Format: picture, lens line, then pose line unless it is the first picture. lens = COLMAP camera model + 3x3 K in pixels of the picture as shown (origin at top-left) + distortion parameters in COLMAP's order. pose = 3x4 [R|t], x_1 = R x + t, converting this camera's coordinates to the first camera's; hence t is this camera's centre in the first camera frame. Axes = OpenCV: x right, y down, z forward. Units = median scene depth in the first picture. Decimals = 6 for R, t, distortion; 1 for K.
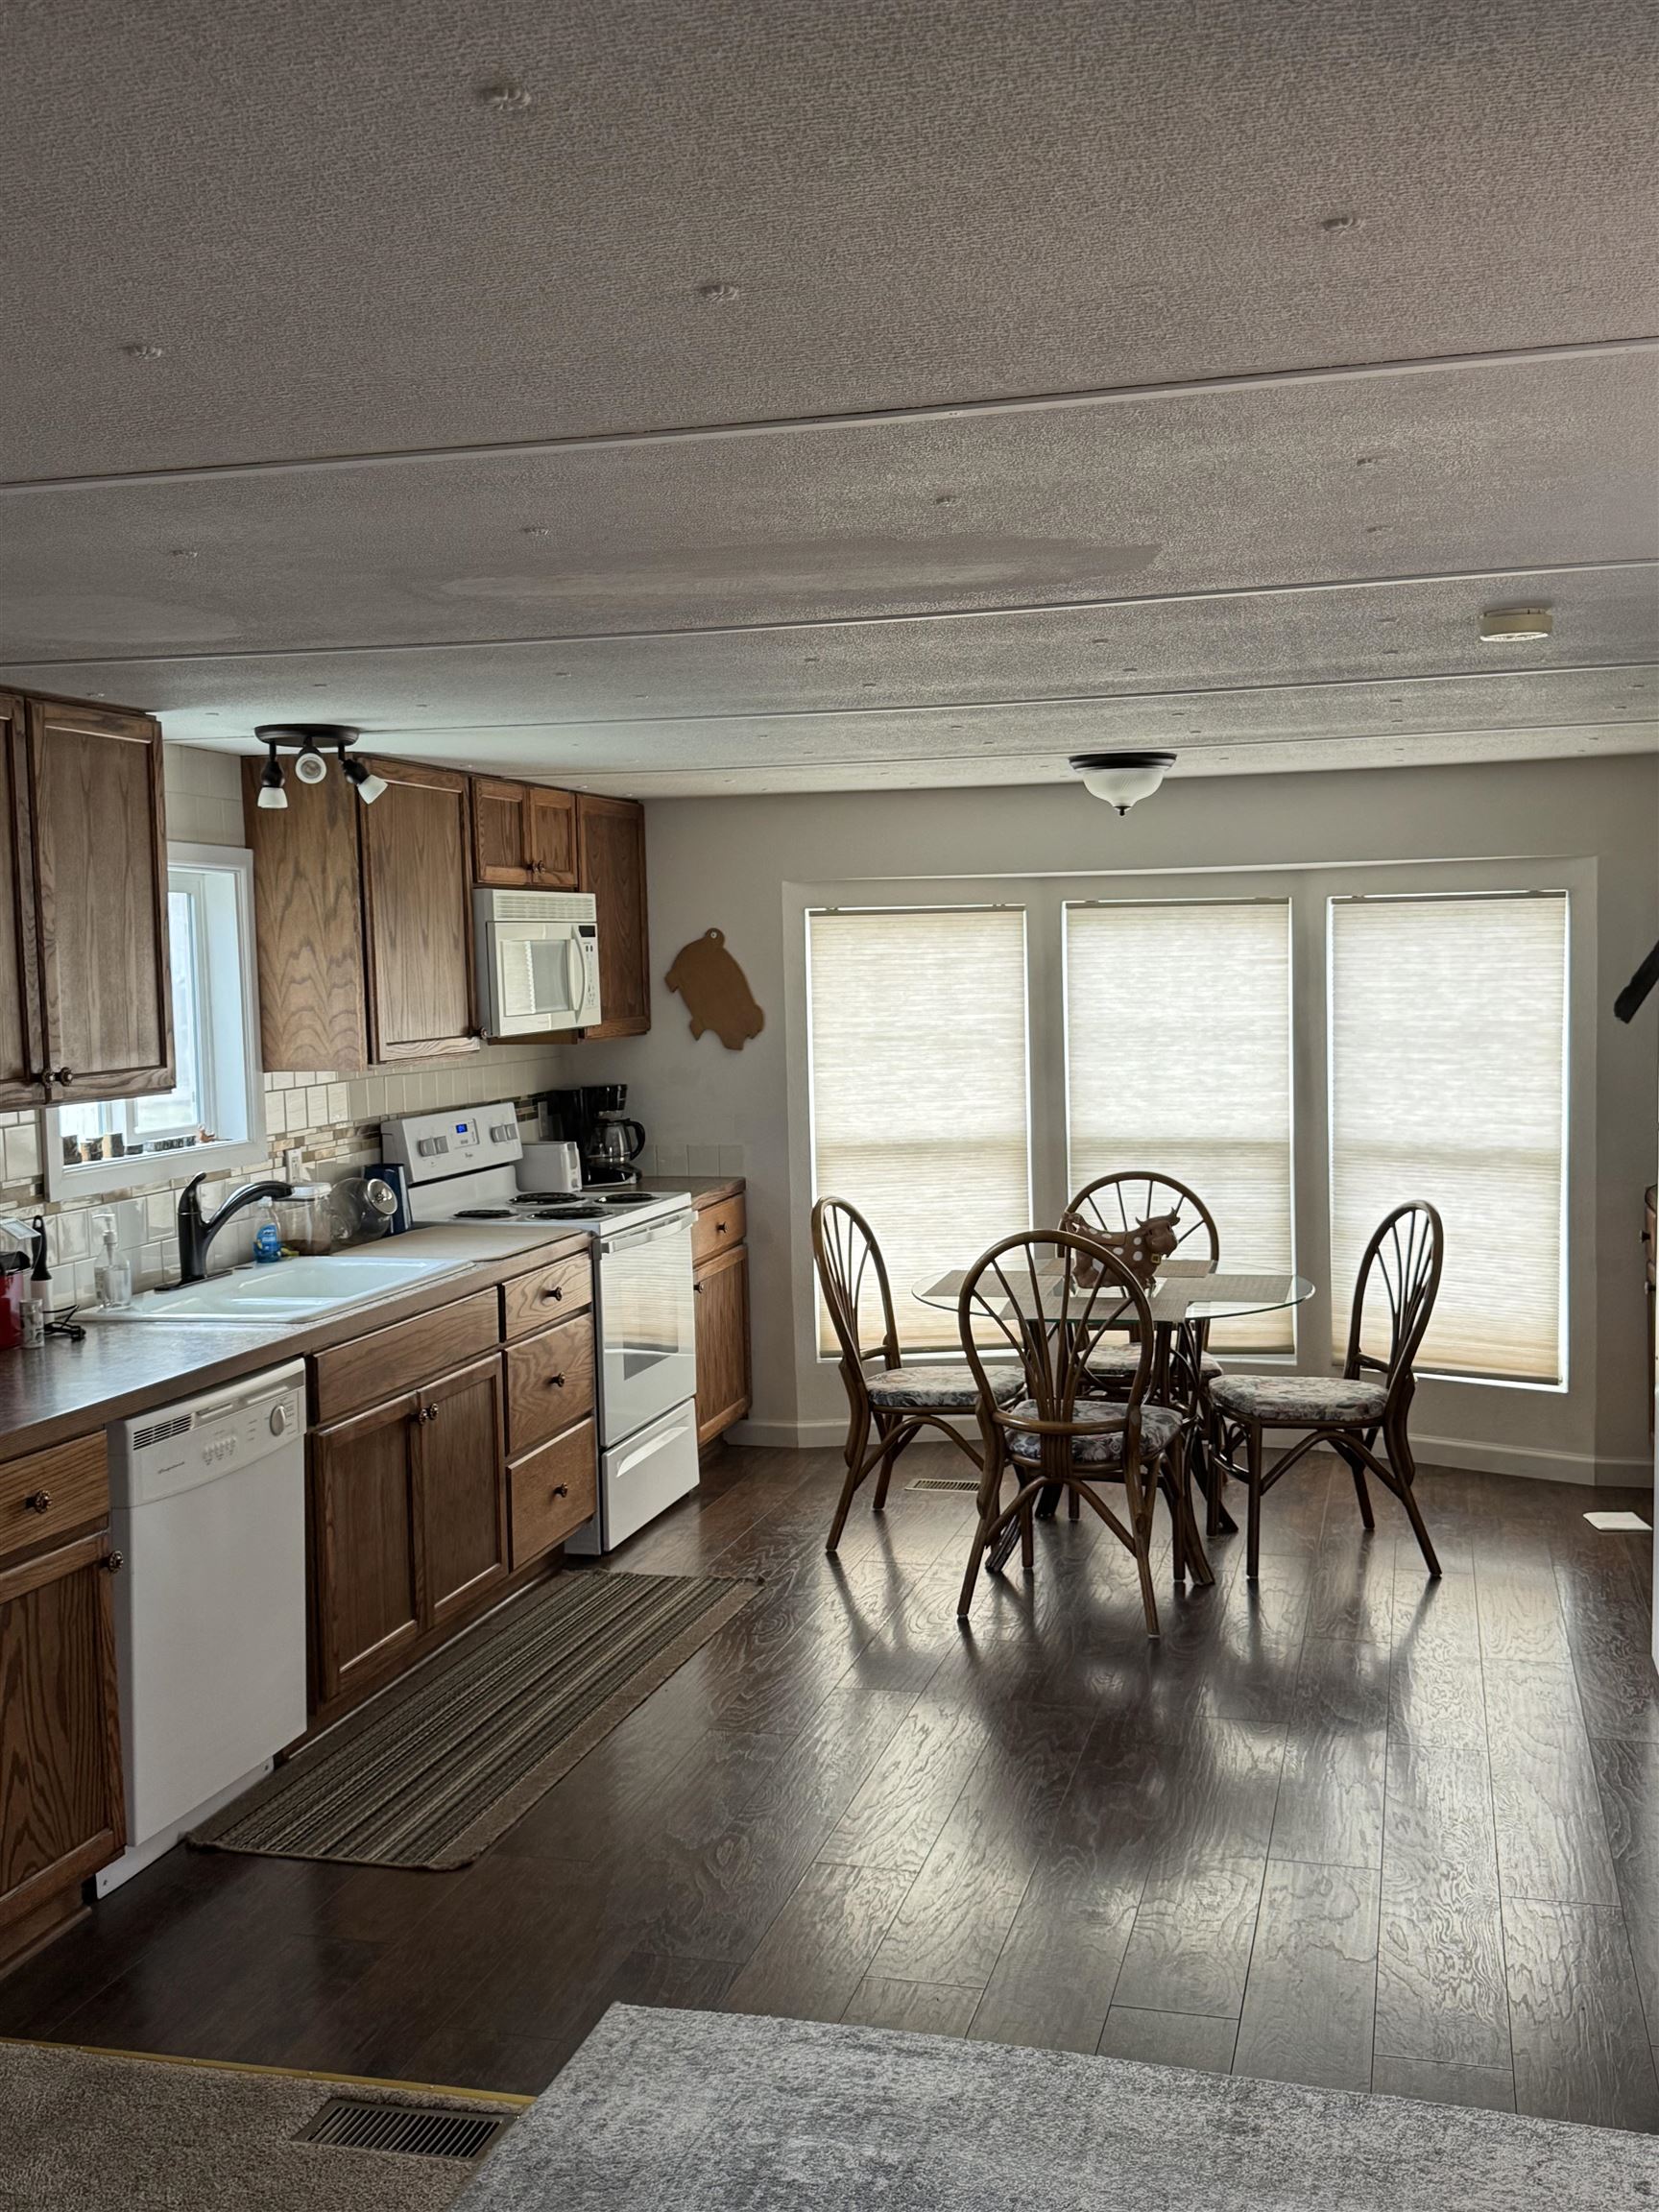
lens RADIAL K [[2194.2, 0, 812.9], [0, 2194.2, 1108.2], [0, 0, 1]] dist [0.184367, -0.399457]
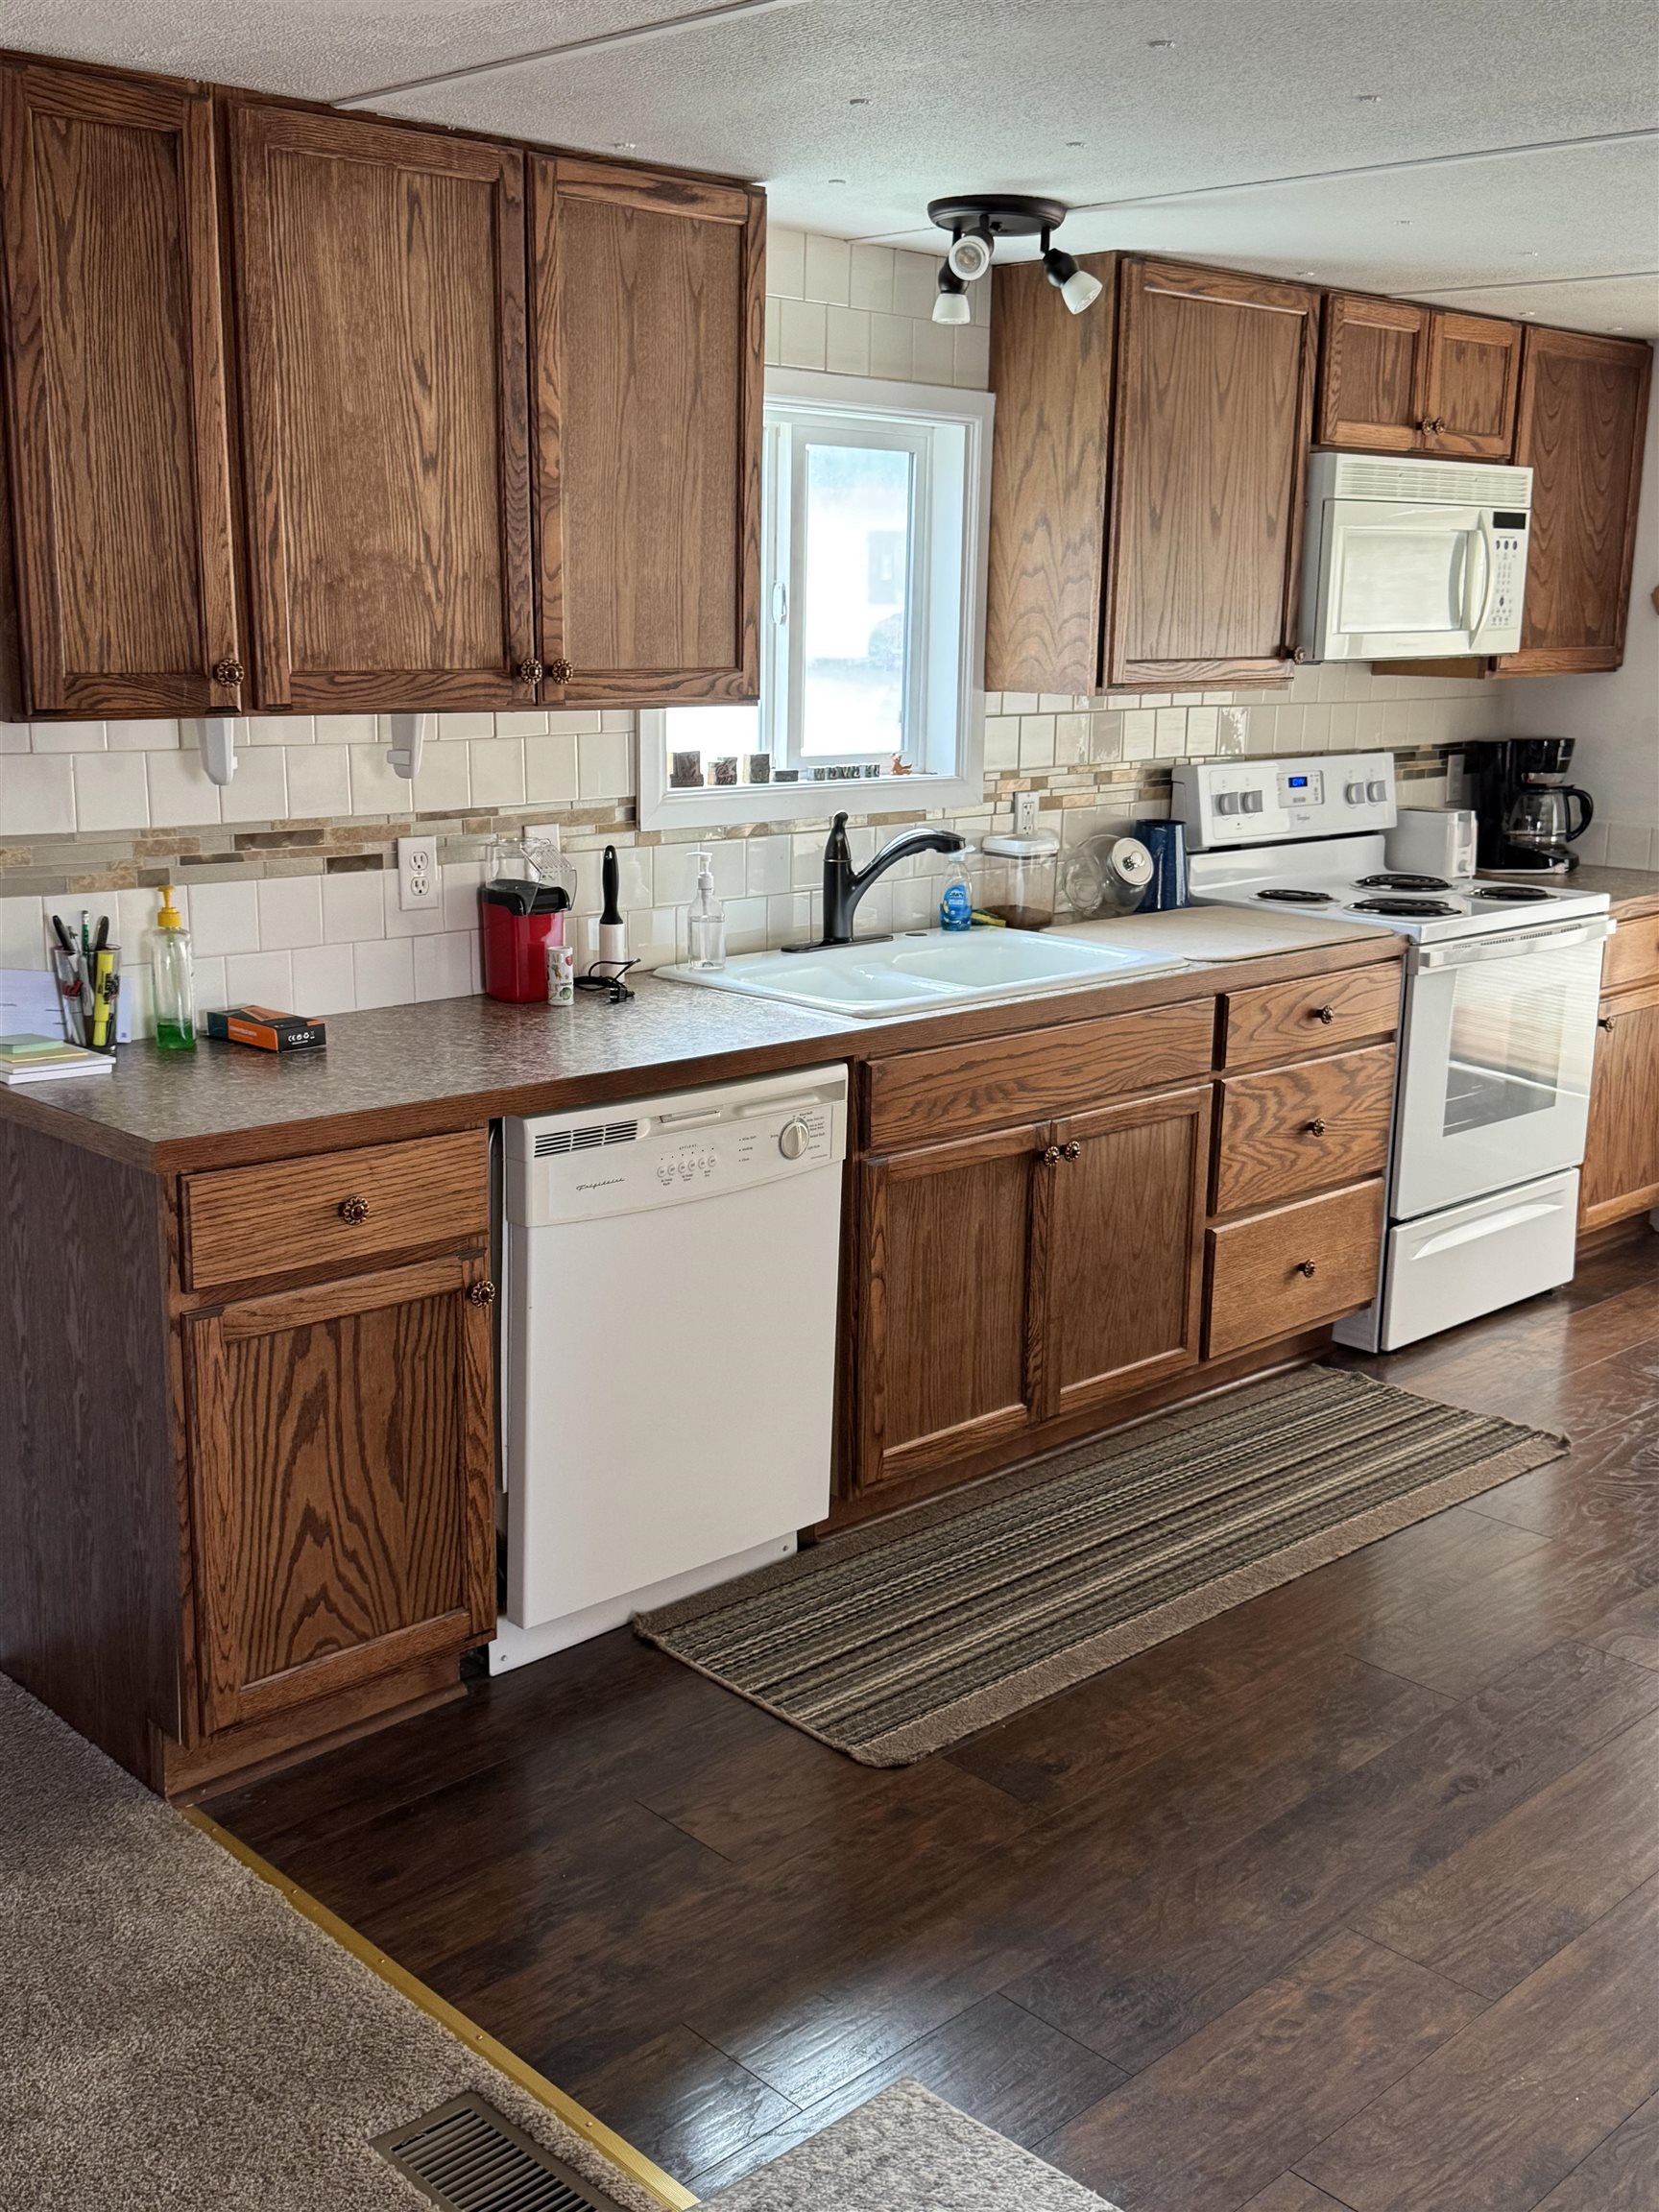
lens RADIAL K [[2194.2, 0, 812.9], [0, 2194.2, 1108.2], [0, 0, 1]] dist [0.184367, -0.399457]
pose [[0.857794, 0.153333, -0.490590, 0.102311], [-0.072284, 0.980968, 0.180211, -0.007053], [0.508885, -0.119122, 0.852552, 0.251852]]
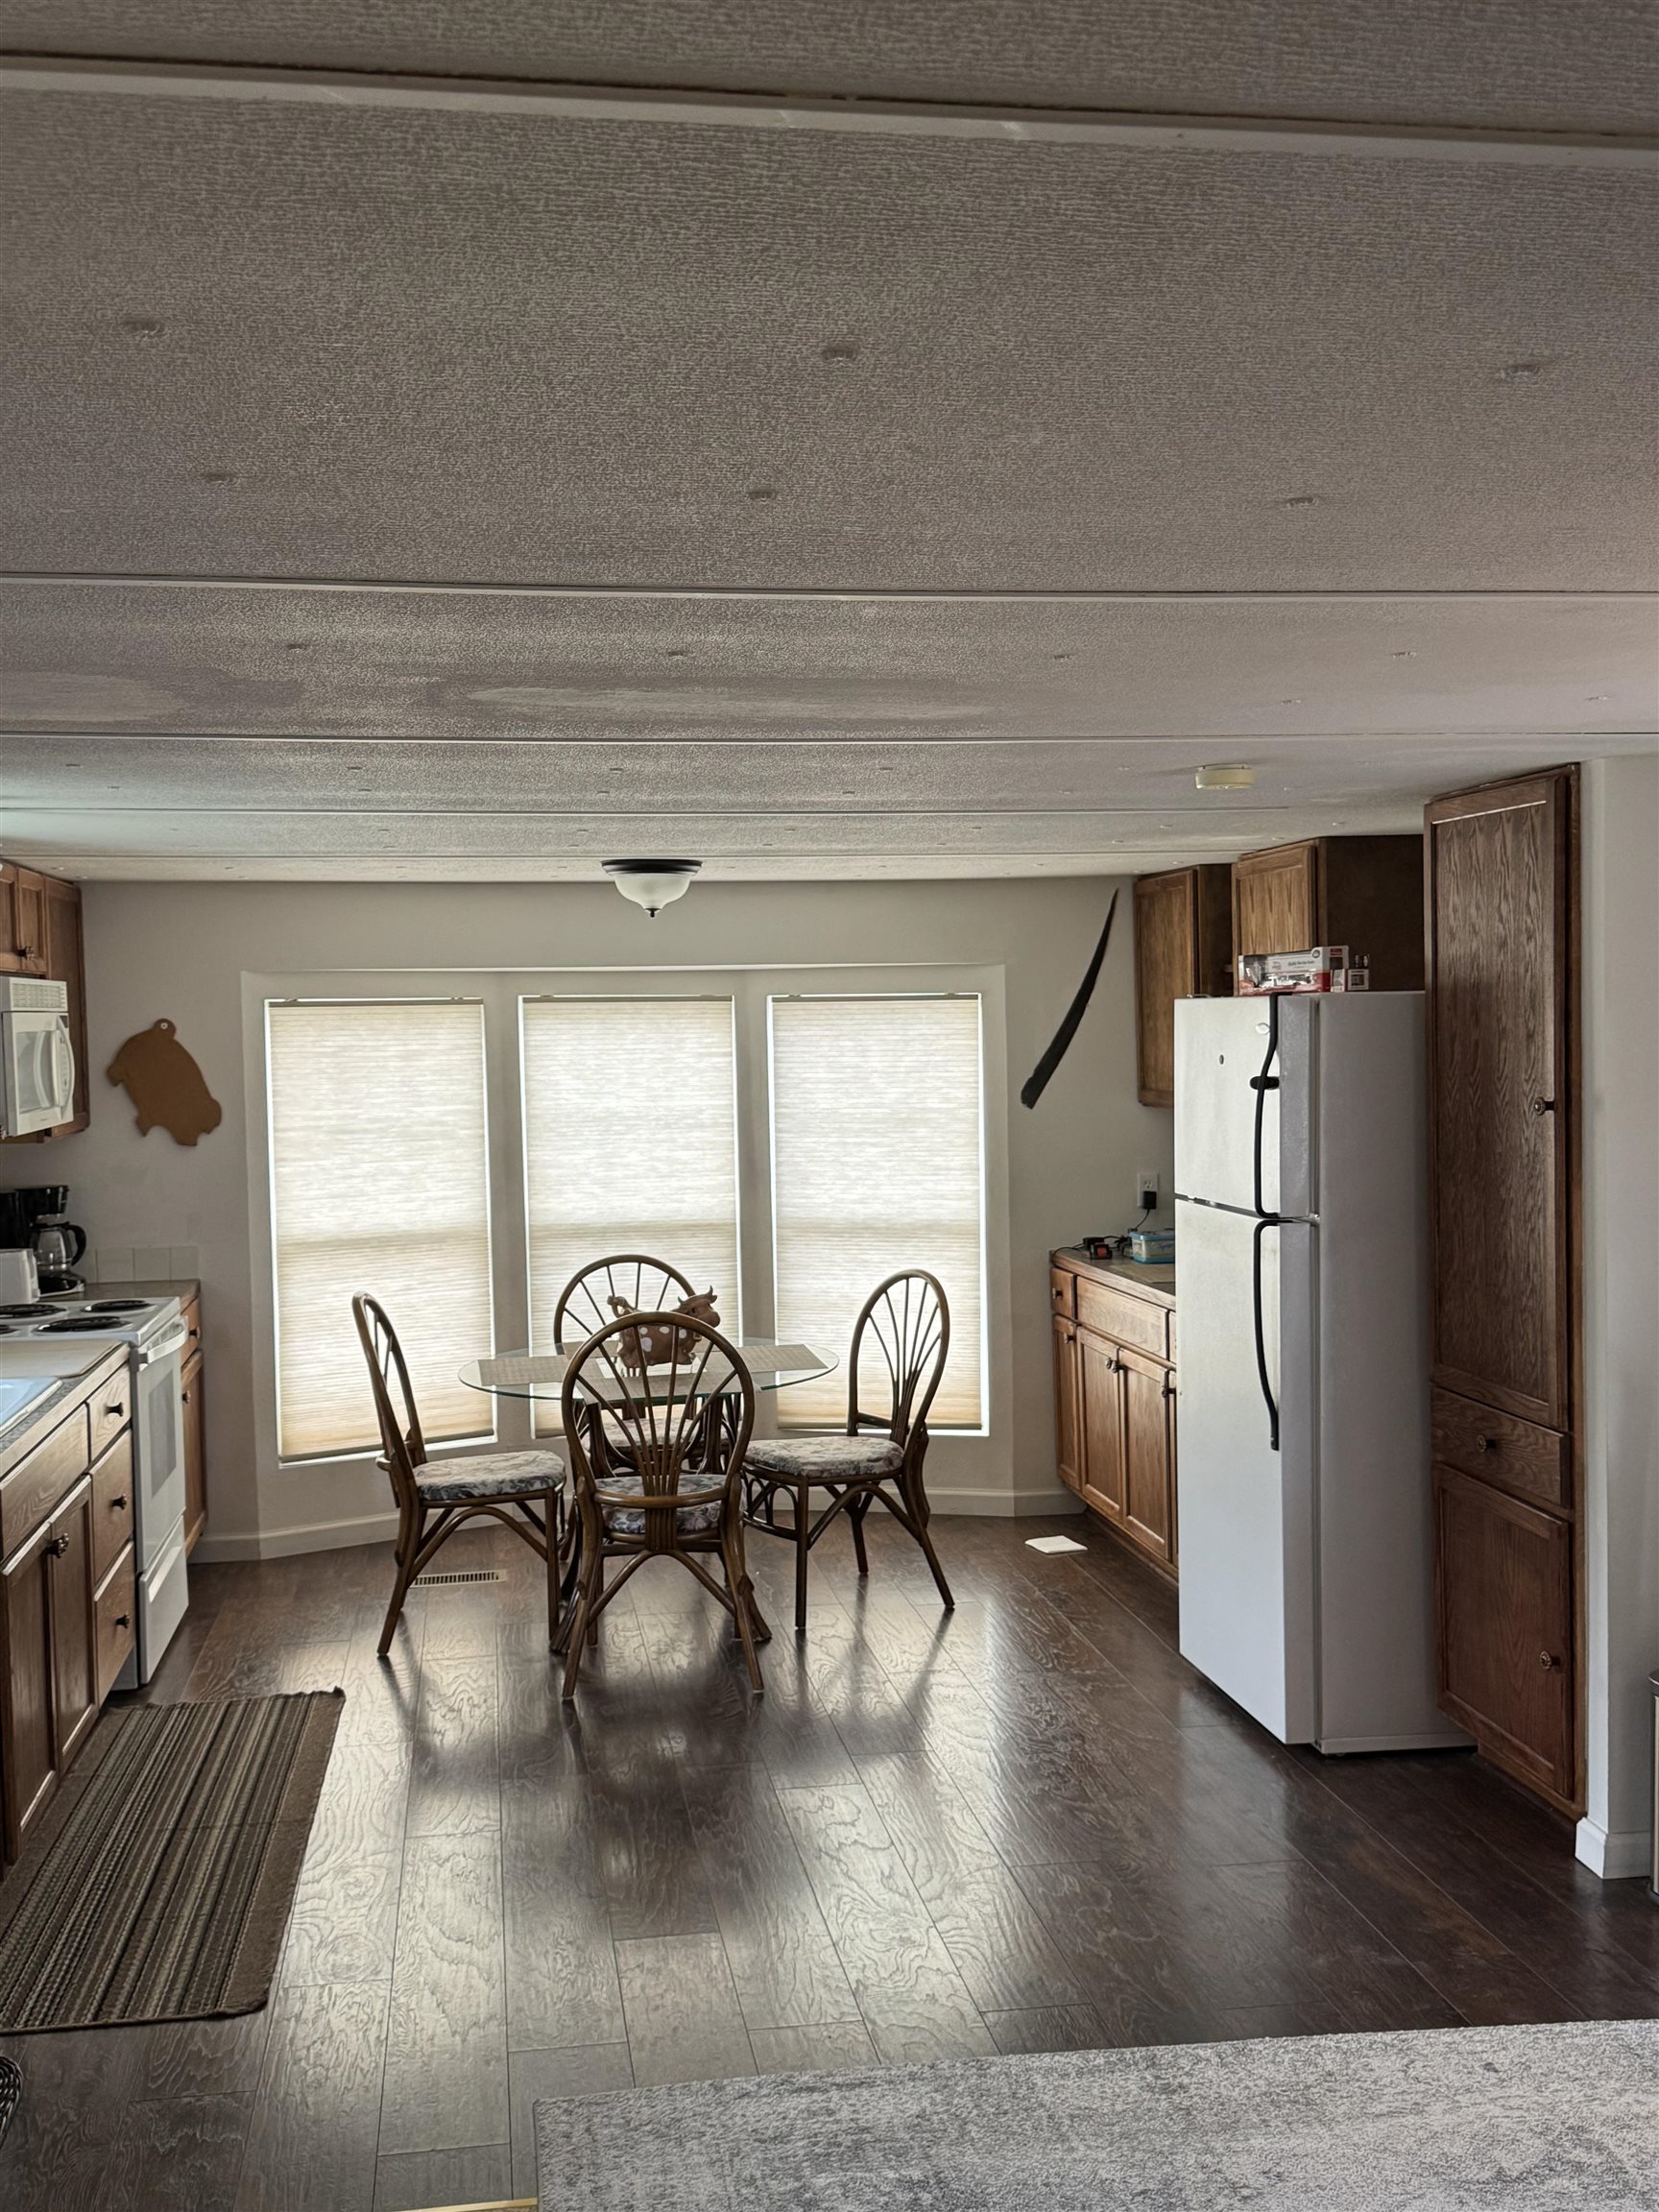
lens RADIAL K [[2194.2, 0, 812.9], [0, 2194.2, 1108.2], [0, 0, 1]] dist [0.184367, -0.399457]
pose [[0.913096, -0.011255, 0.407590, -0.218850], [0.027875, 0.999003, -0.034859, -0.002132], [-0.406792, 0.043191, 0.912499, 0.010787]]
